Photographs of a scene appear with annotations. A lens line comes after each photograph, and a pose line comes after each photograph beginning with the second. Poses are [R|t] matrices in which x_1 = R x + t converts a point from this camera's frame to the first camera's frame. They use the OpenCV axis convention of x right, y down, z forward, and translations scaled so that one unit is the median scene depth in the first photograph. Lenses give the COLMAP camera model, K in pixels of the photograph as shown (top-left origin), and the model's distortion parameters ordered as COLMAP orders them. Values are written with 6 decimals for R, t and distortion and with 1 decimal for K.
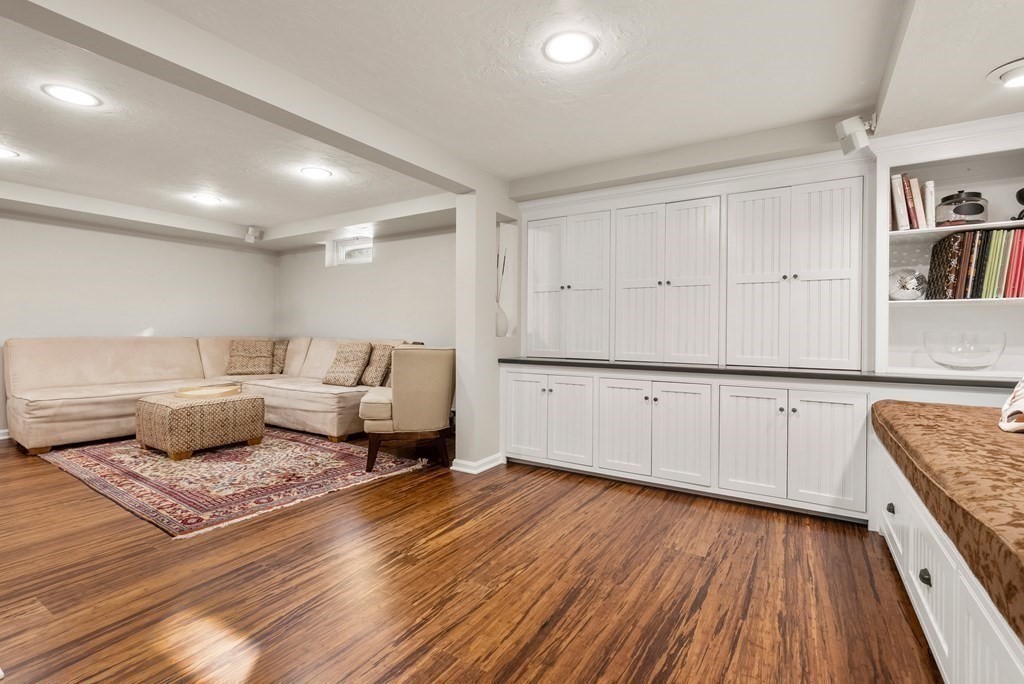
lens RADIAL K [[472.0, 0, 514.3], [0, 472.0, 321.4], [0, 0, 1]] dist [-0.002353, -0.000116]
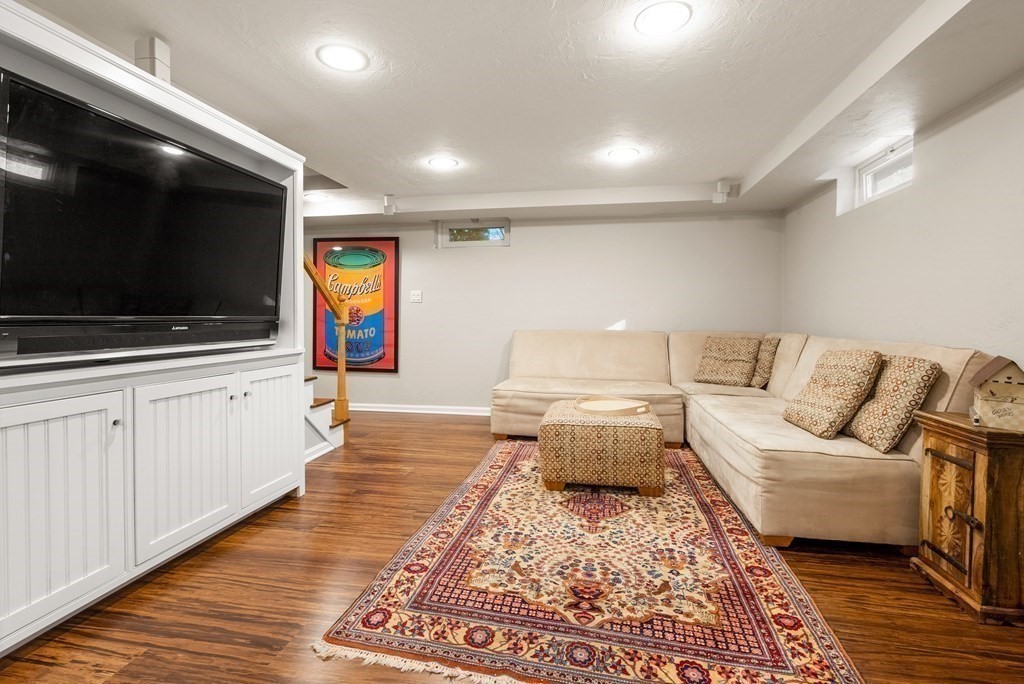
lens RADIAL K [[472.0, 0, 514.3], [0, 472.0, 321.4], [0, 0, 1]] dist [-0.002353, -0.000116]
pose [[0.372992, -0.000698, -0.927834, -0.004642], [0.017924, 0.999819, 0.006454, 0.008312], [0.927661, -0.019038, 0.372937, 0.695285]]
